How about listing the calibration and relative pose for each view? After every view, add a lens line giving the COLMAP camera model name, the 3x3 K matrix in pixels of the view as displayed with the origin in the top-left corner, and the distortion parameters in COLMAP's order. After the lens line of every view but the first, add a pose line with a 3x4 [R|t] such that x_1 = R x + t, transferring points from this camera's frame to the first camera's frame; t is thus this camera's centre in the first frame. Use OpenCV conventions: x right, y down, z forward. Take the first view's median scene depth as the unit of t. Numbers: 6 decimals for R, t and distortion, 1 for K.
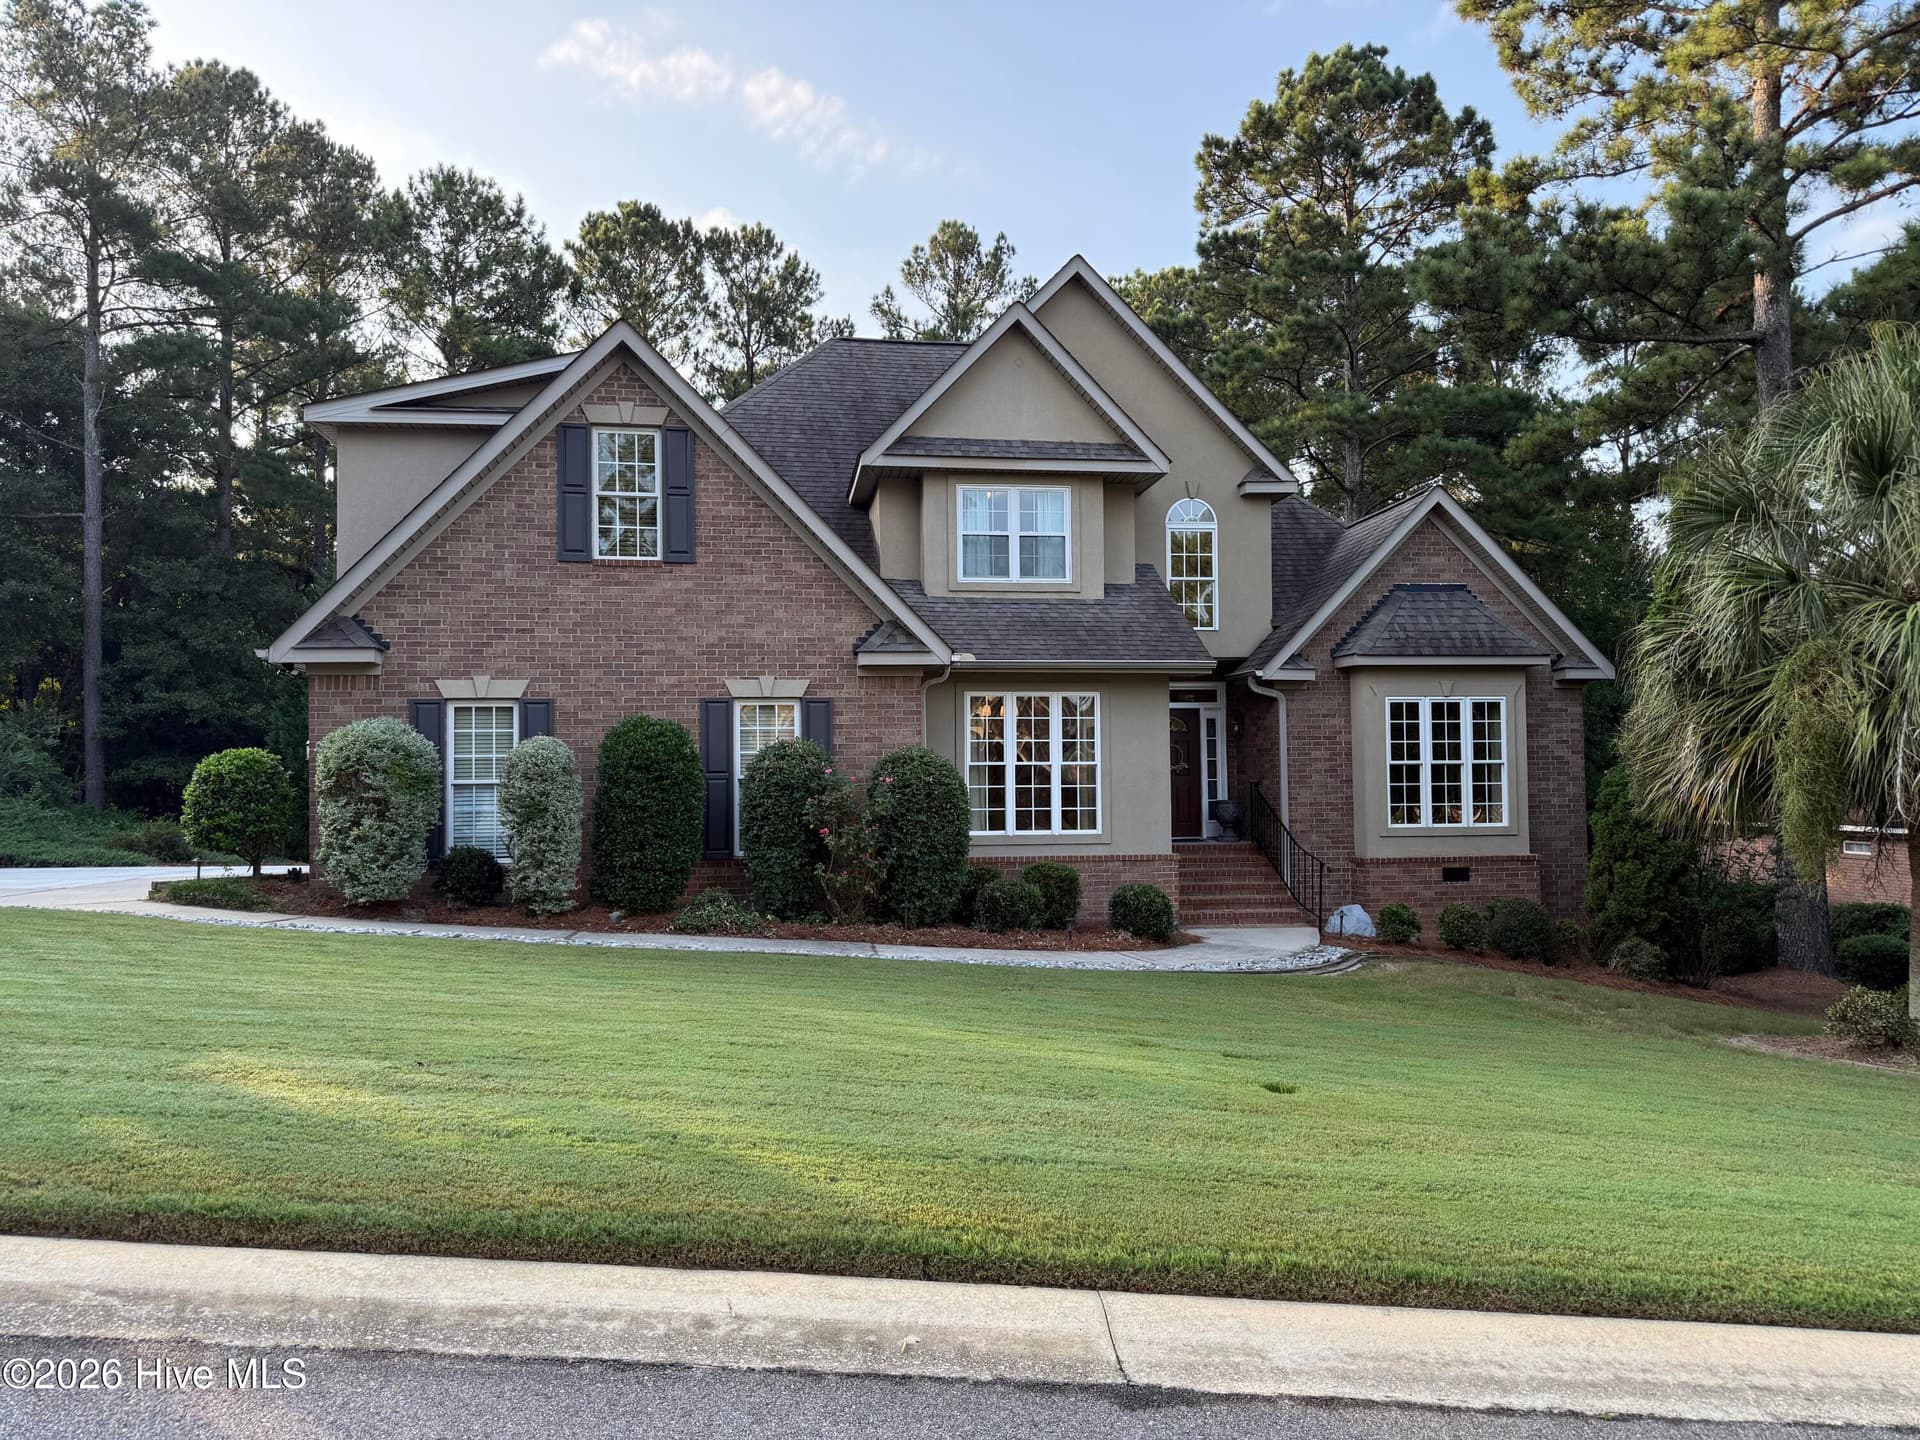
lens RADIAL K [[1335.7, 0, 963.3], [0, 1335.7, 734.5], [0, 0, 1]] dist [0.091546, -0.137646]
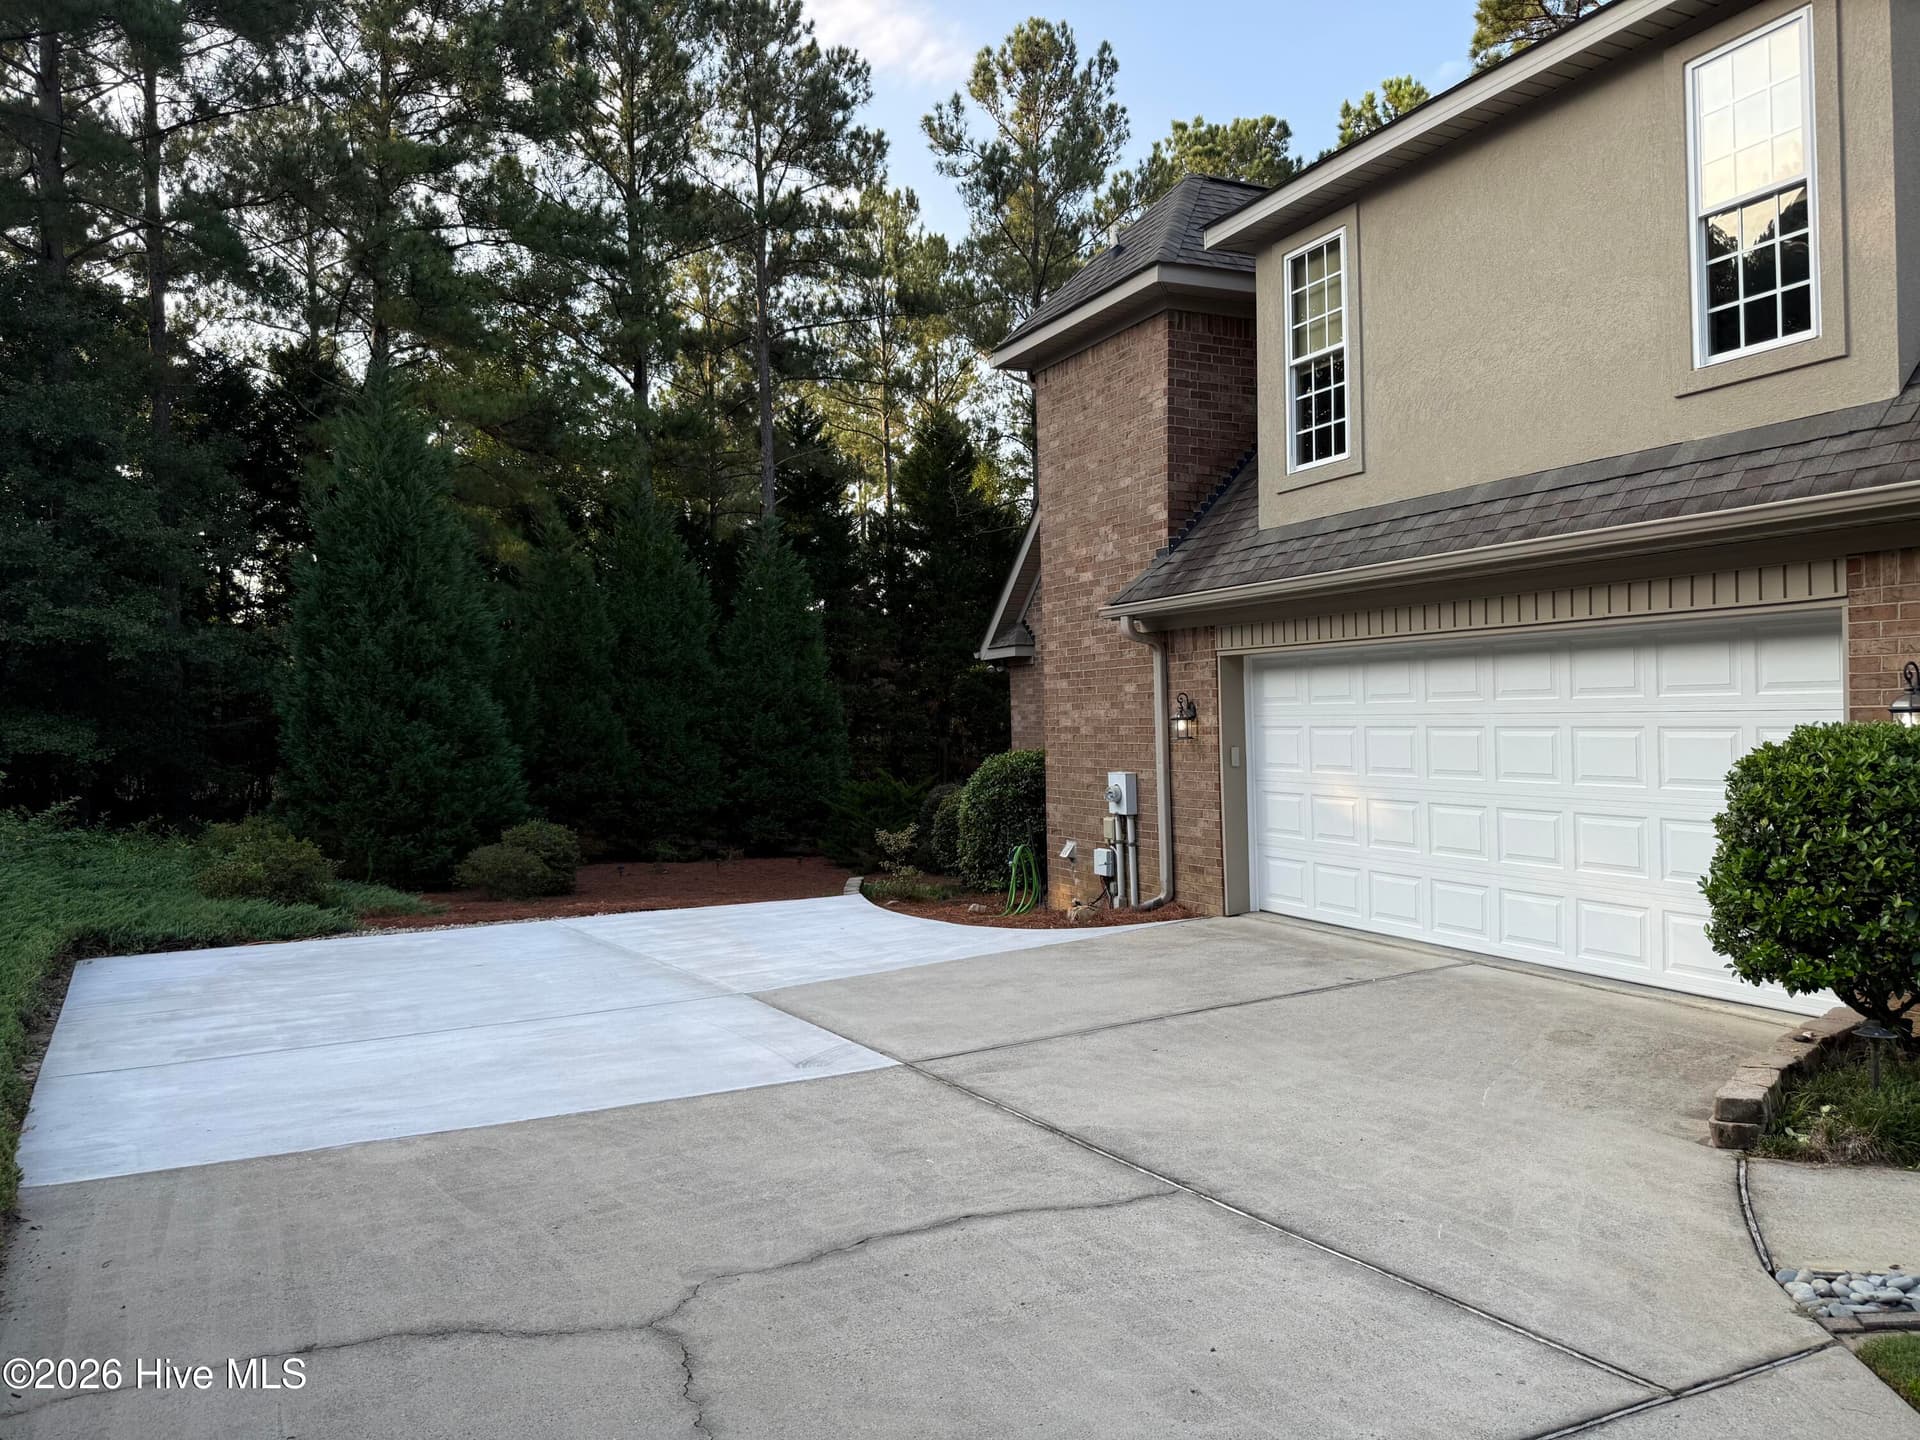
lens RADIAL K [[1322.8, 0, 962.1], [0, 1322.8, 735.0], [0, 0, 1]] dist [0.174099, -0.315021]
pose [[0.954399, -0.019882, 0.297871, -0.732000], [0.006083, 0.998868, 0.047184, -0.000732], [-0.298472, -0.043220, 0.953439, 0.601539]]
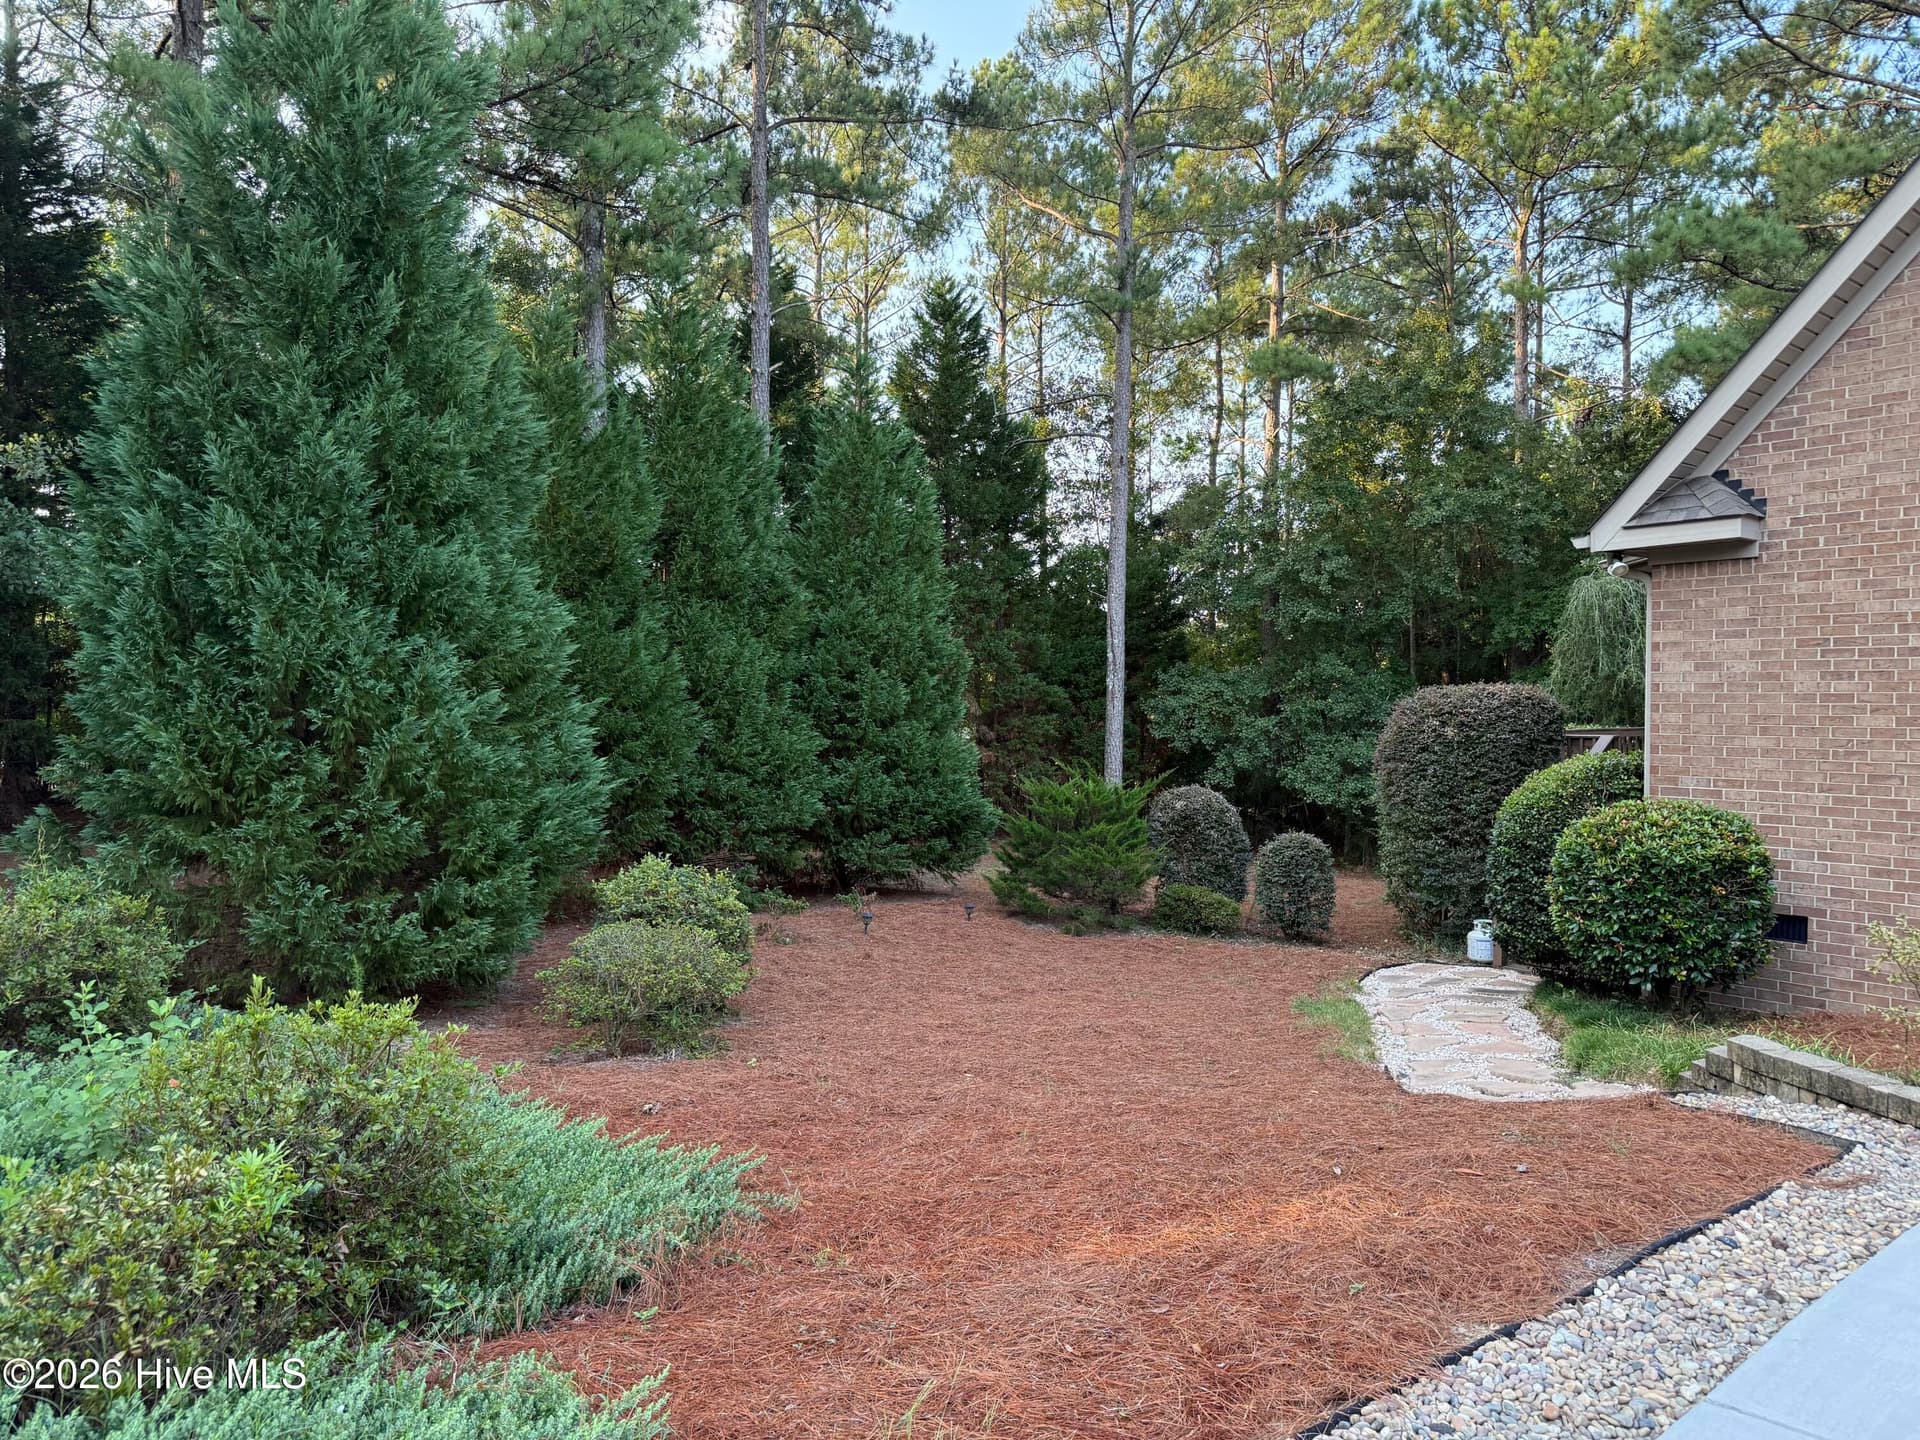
lens RADIAL K [[1335.7, 0, 963.3], [0, 1335.7, 734.5], [0, 0, 1]] dist [0.091546, -0.137646]
pose [[0.878473, -0.003933, 0.477776, -0.889138], [-0.023577, 0.998391, 0.051569, 0.042864], [-0.477210, -0.056566, 0.876967, 1.269117]]
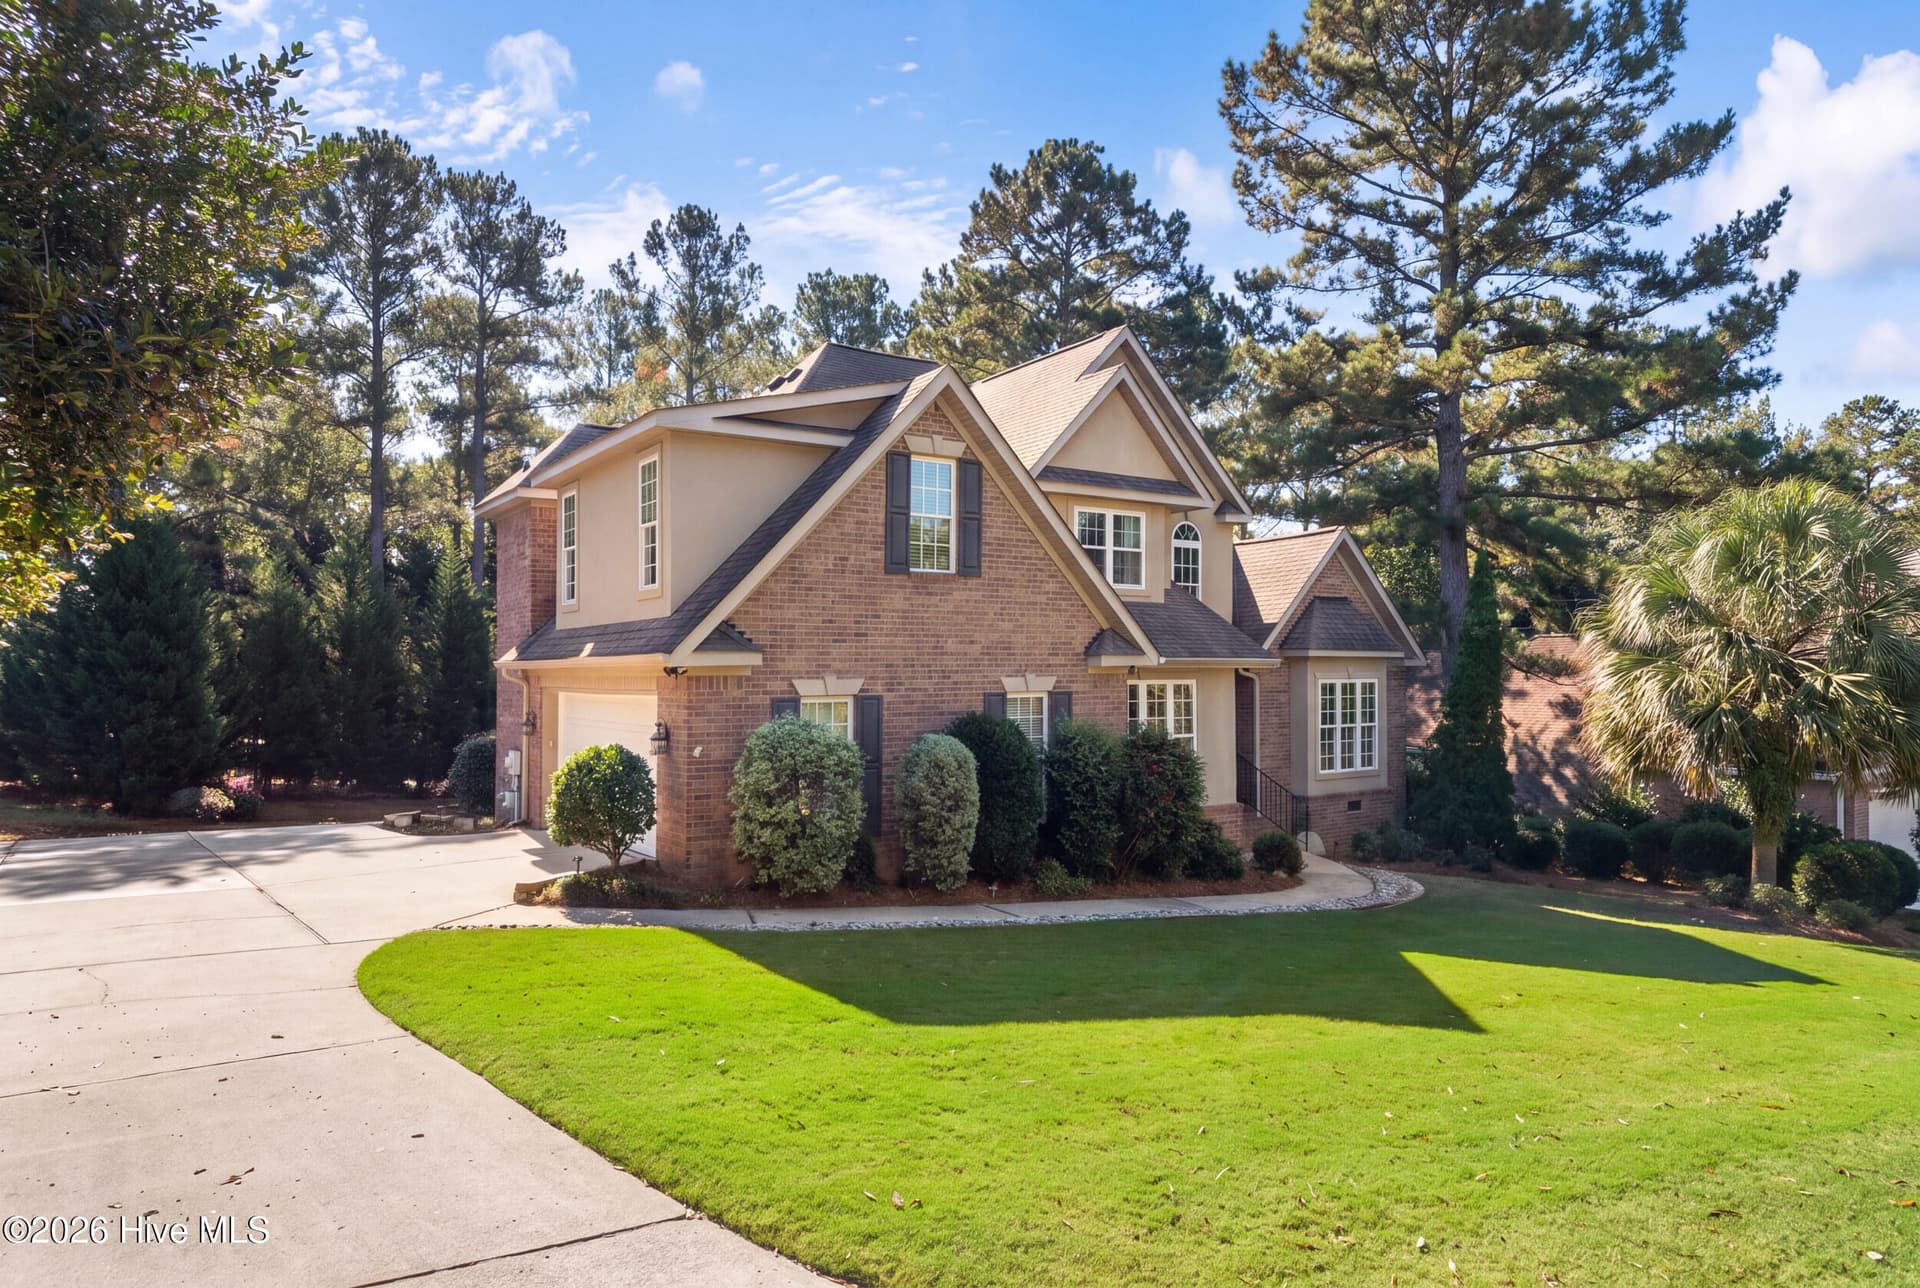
lens RADIAL K [[1185.5, 0, 960.0], [0, 1185.5, 644.0], [0, 0, 1]] dist [-0.002830, -0.000563]
pose [[0.902229, 0.017636, 0.430896, -0.557101], [-0.019595, 0.999808, 0.000106, -0.058510], [-0.430811, -0.008539, 0.902402, 0.068753]]
